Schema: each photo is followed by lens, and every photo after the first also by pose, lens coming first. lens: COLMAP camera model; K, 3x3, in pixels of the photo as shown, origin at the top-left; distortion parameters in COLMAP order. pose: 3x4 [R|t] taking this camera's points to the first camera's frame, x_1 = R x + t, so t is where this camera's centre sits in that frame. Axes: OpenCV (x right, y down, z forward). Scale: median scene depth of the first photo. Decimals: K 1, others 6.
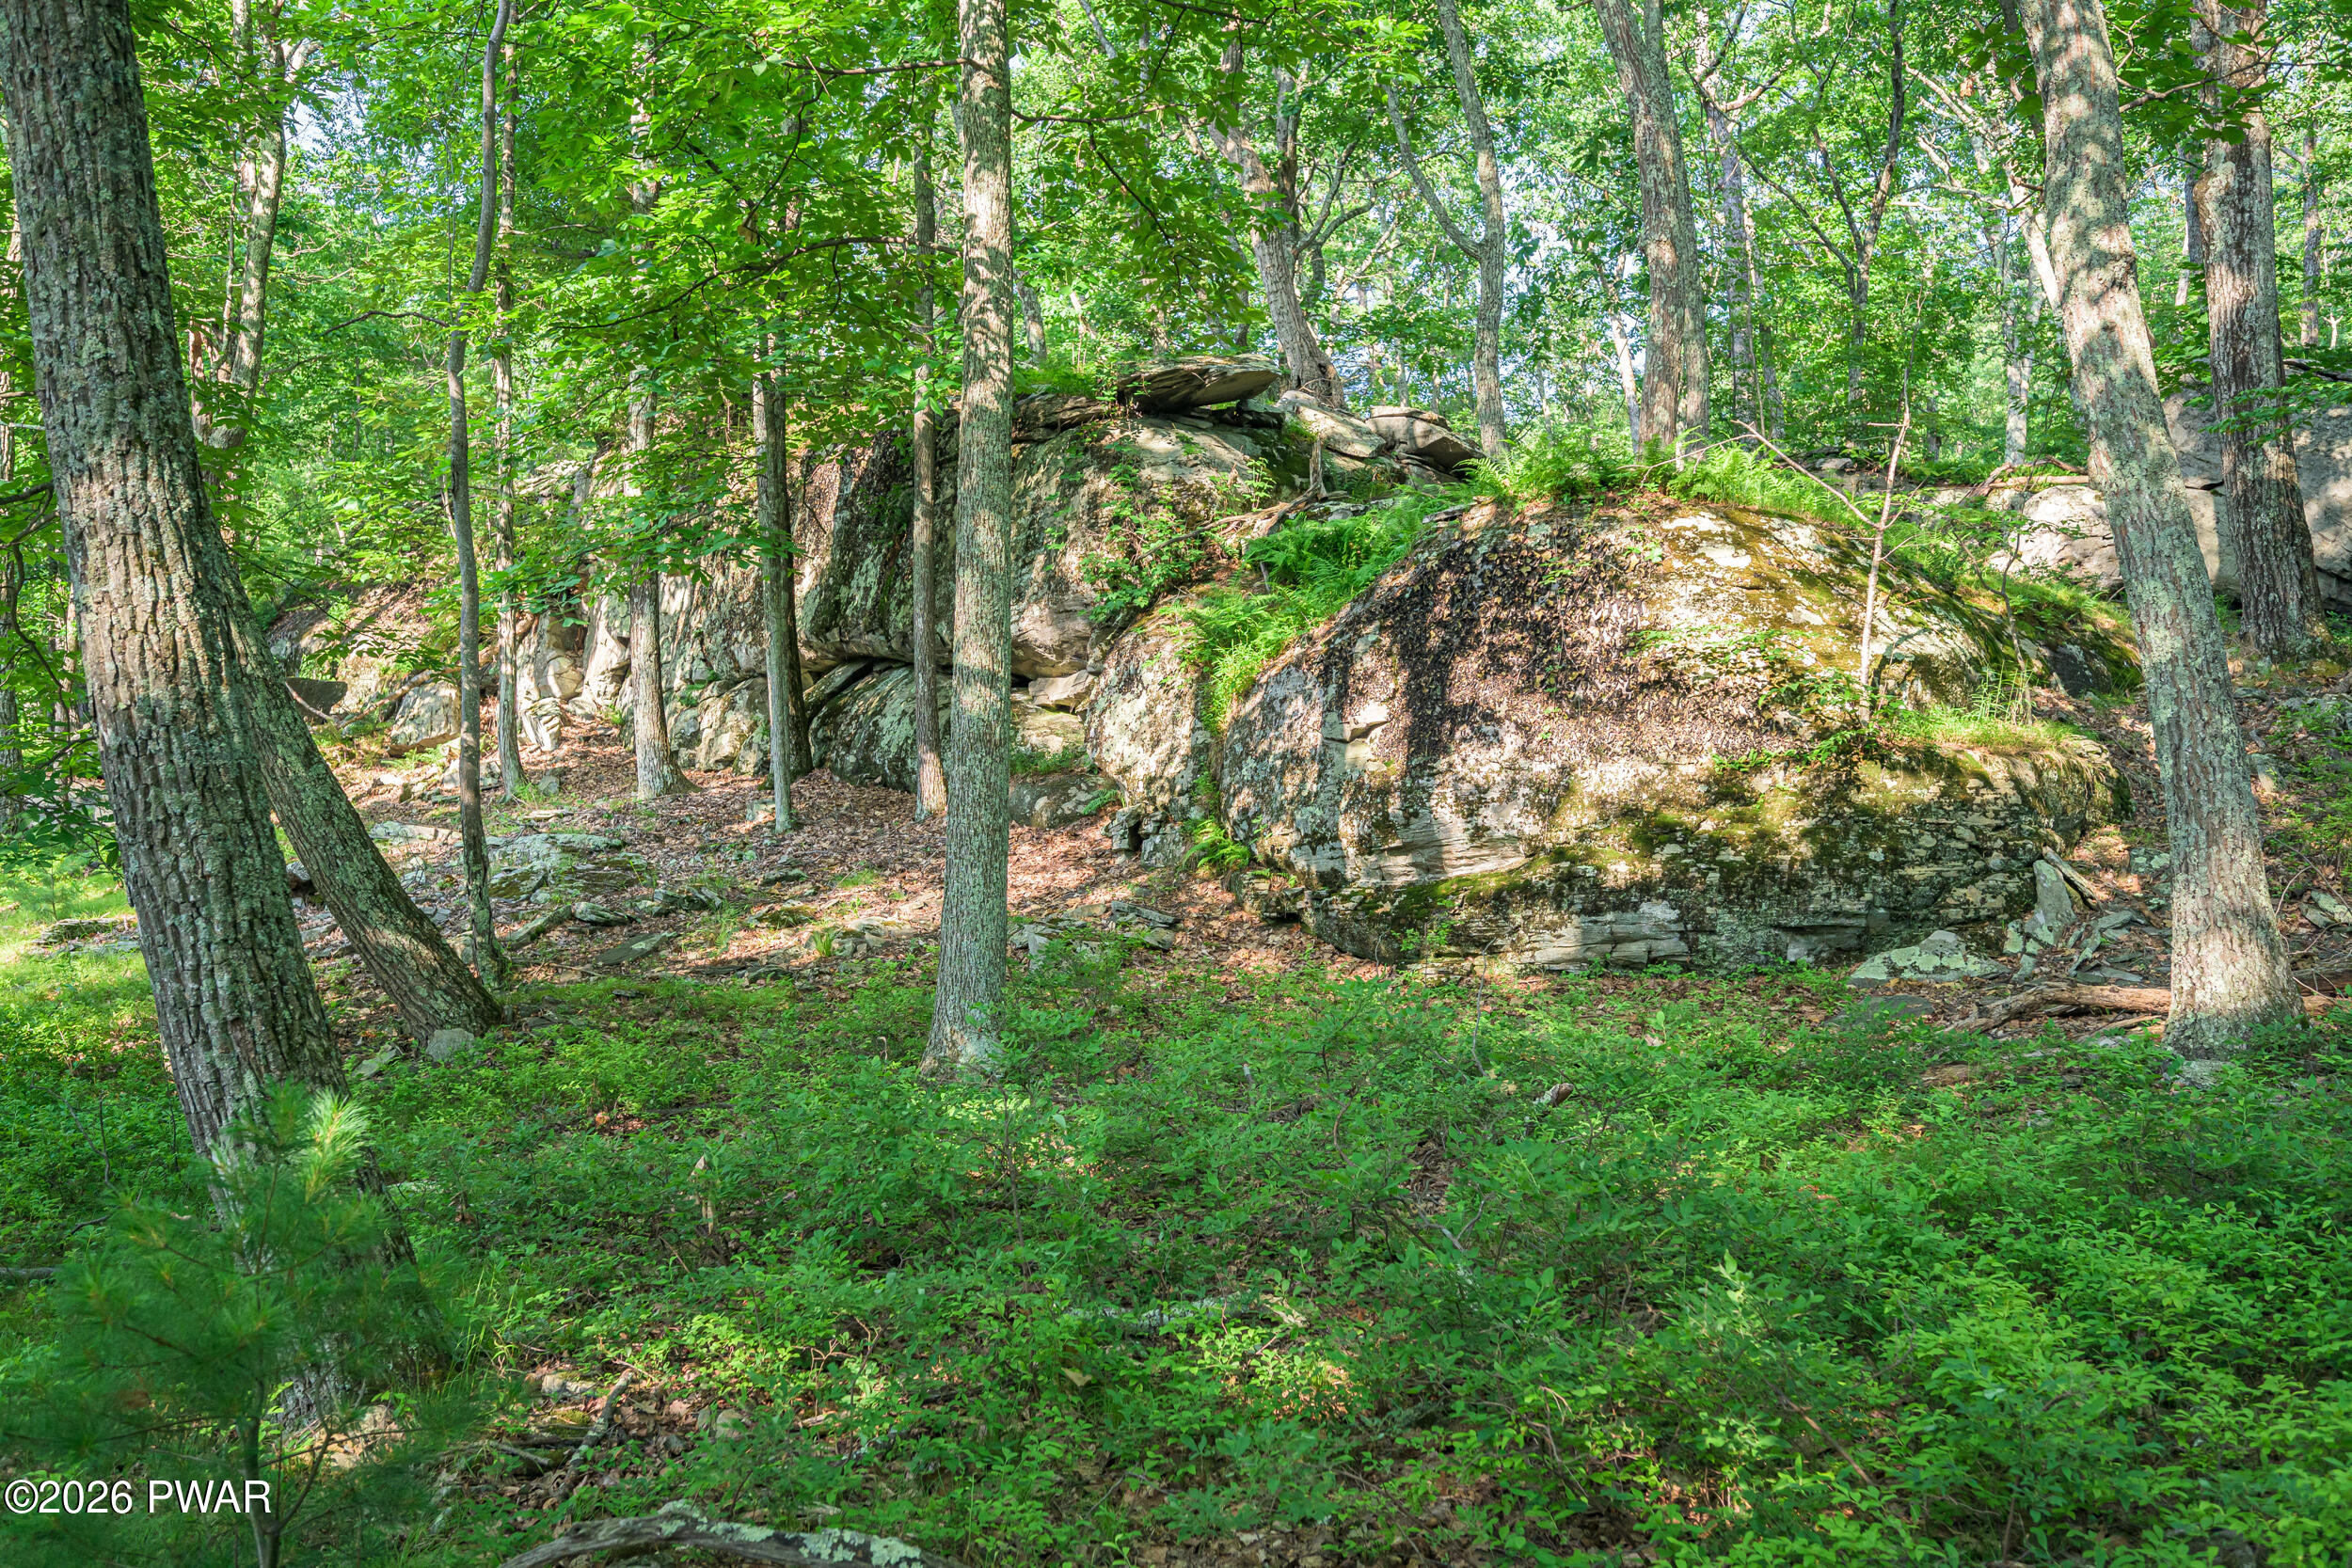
lens RADIAL K [[2053.4, 0, 1177.9], [0, 2053.4, 793.2], [0, 0, 1]] dist [-0.005860, 0.004441]
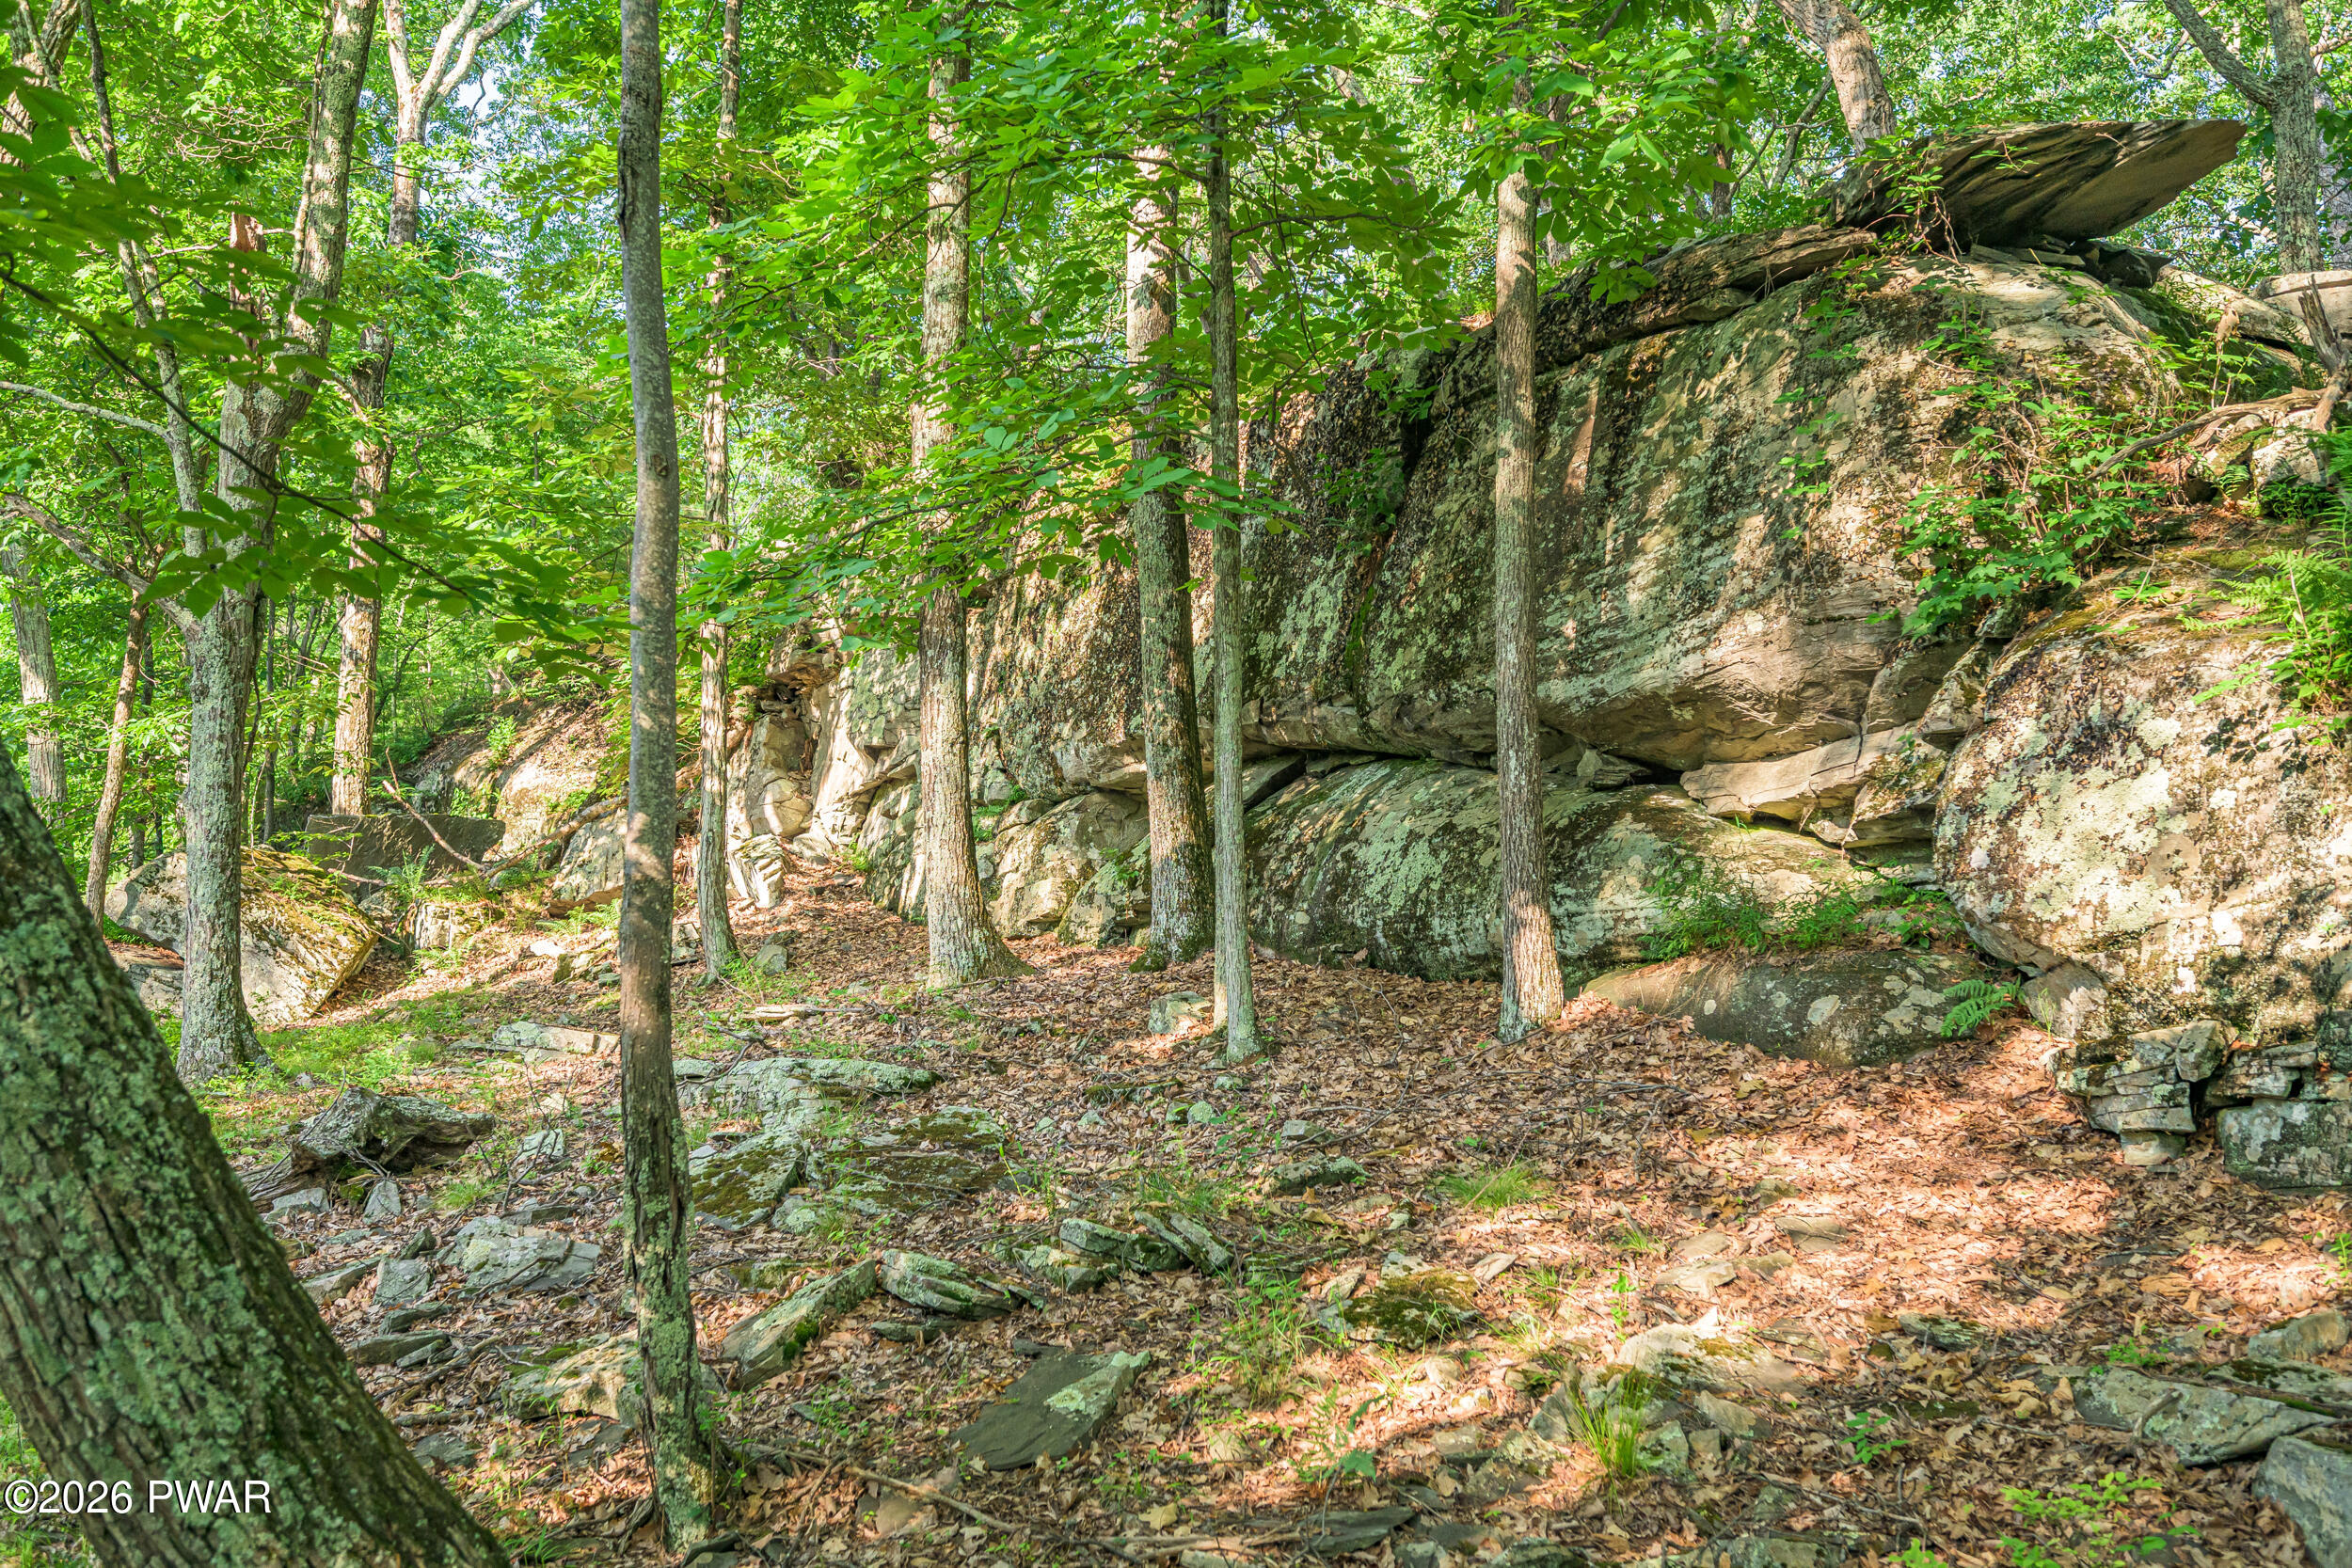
lens RADIAL K [[2053.4, 0, 1181.6], [0, 2053.4, 790.1], [0, 0, 1]] dist [-0.005860, 0.004441]
pose [[0.996516, -0.003975, -0.083309, -0.190991], [-0.002817, 0.996690, -0.081253, -0.007576], [0.083357, 0.081204, 0.993206, 0.559166]]
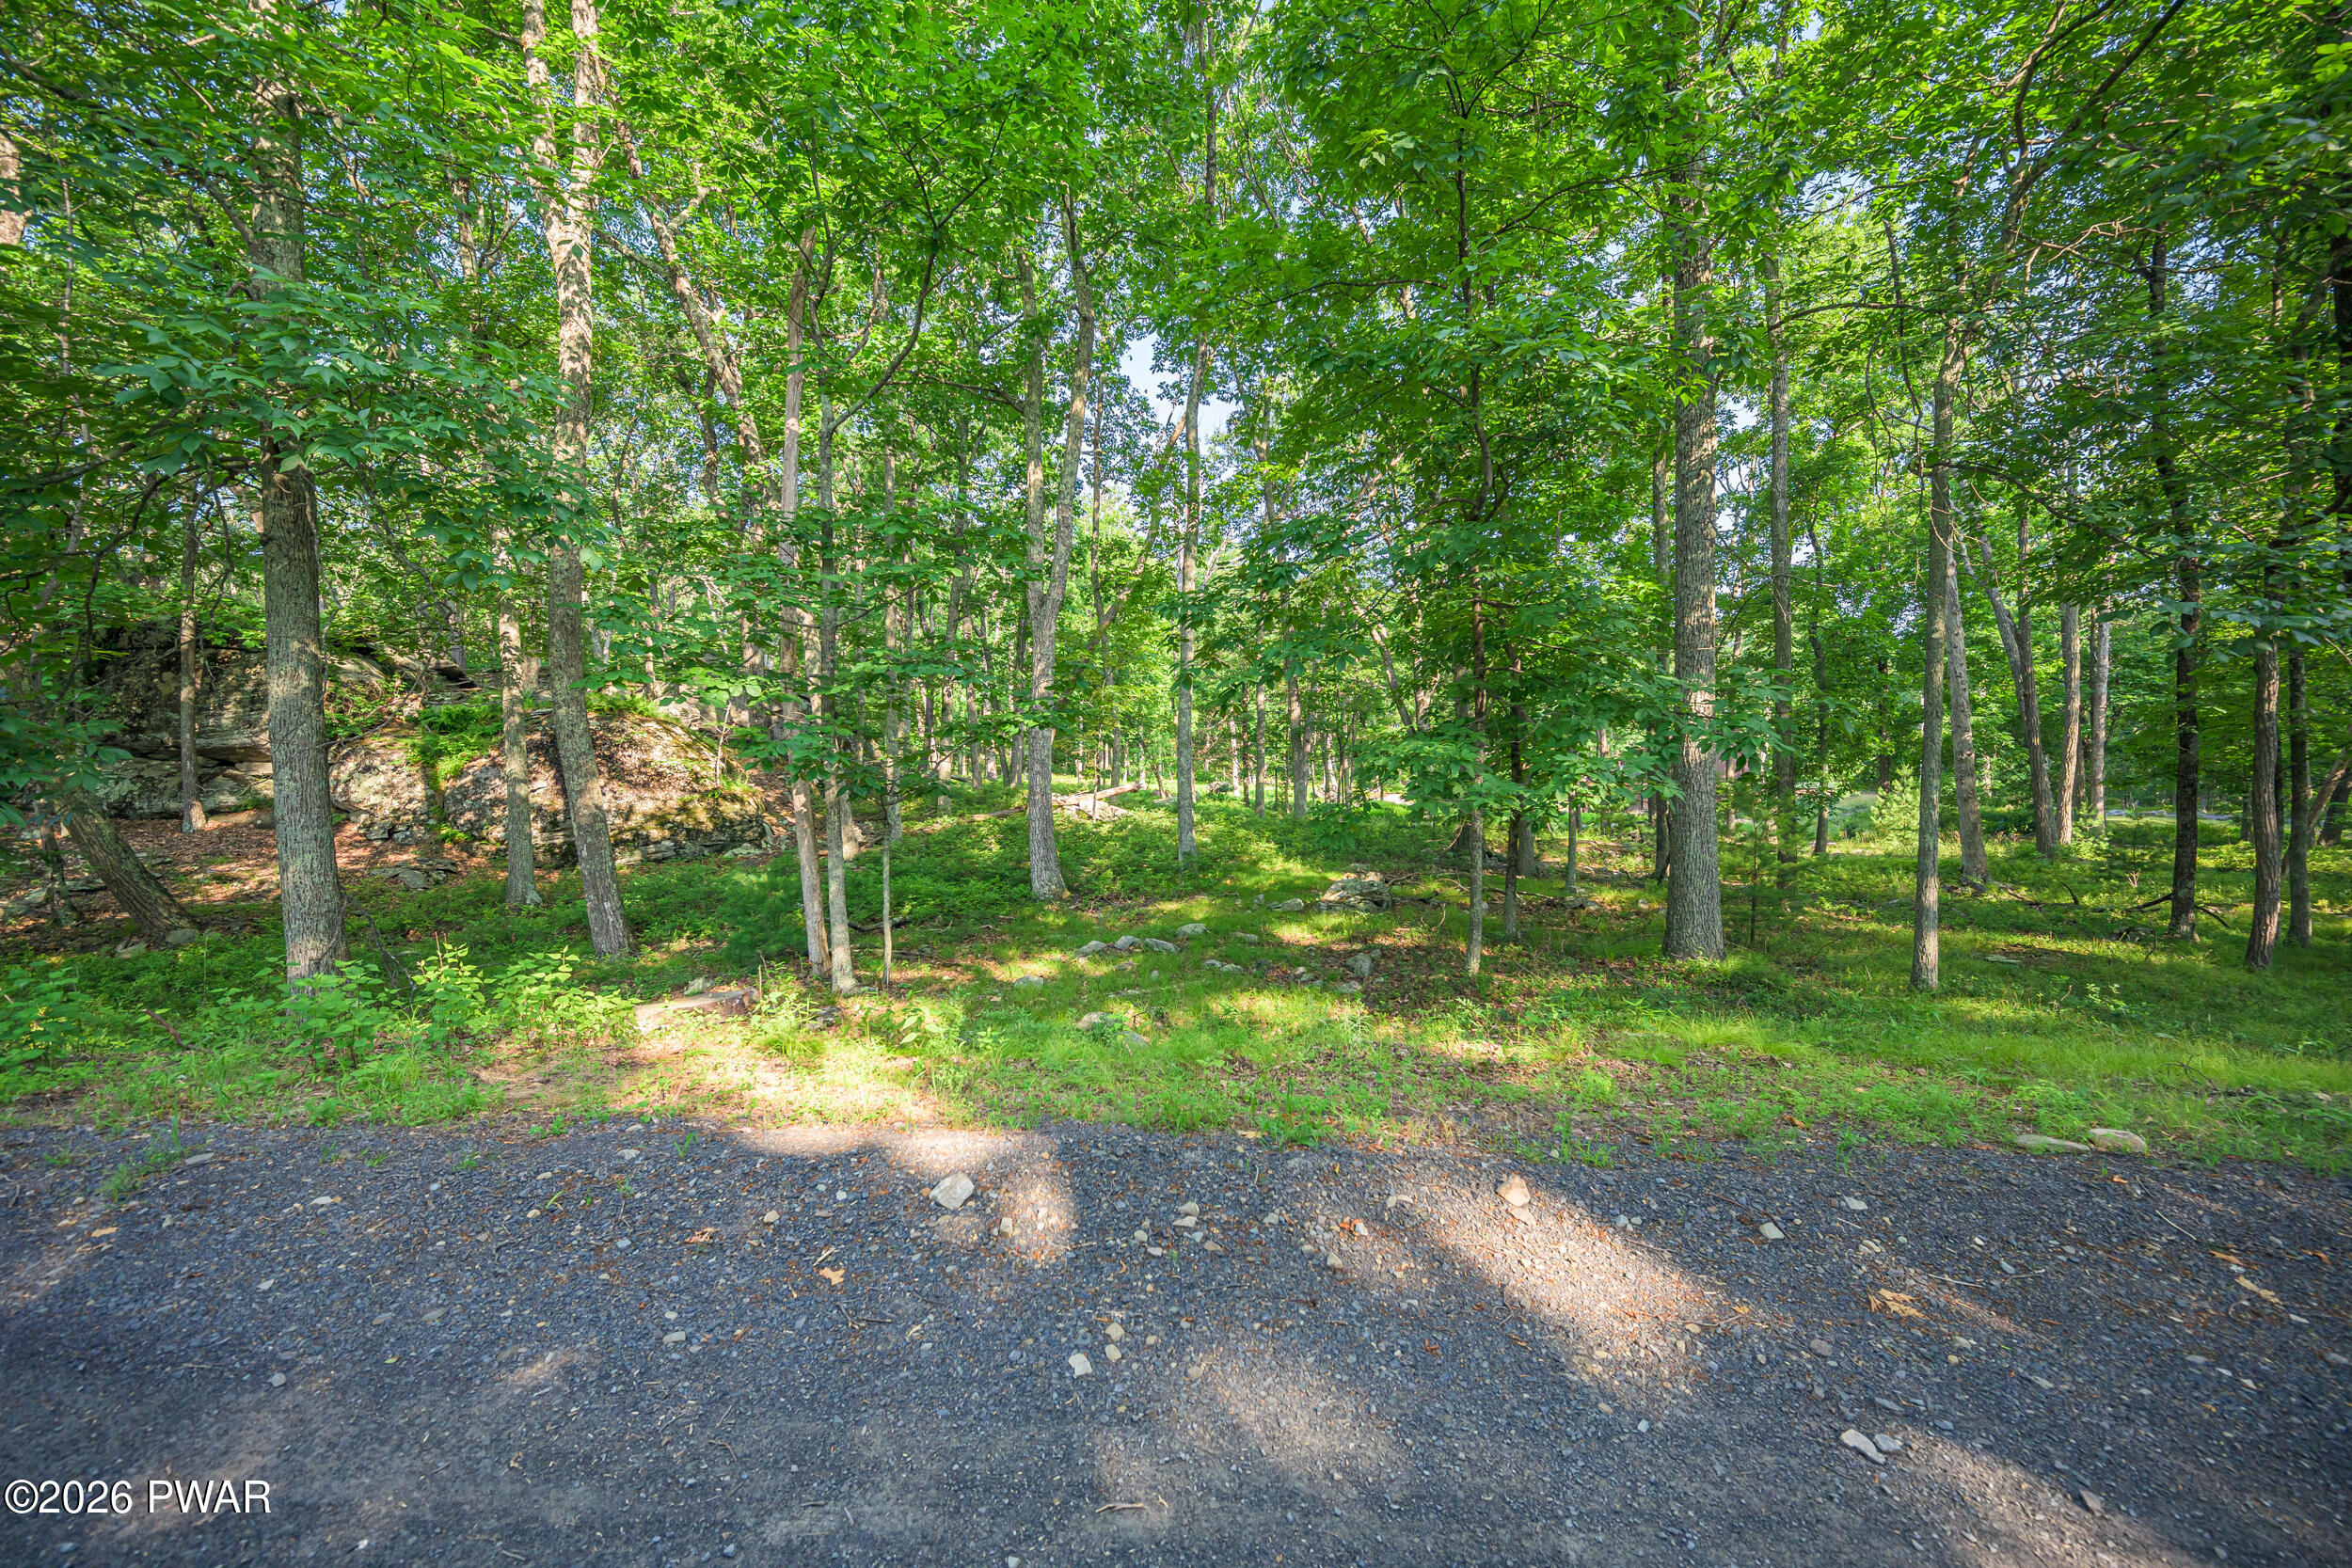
lens RADIAL K [[931.6, 0, 1177.3], [0, 931.6, 785.0], [0, 0, 1]] dist [-0.004791, 0.000700]
pose [[0.467622, -0.014432, 0.883811, -0.558428], [0.016051, 0.999840, 0.007834, -0.030554], [-0.883783, 0.010523, 0.467779, -0.352942]]
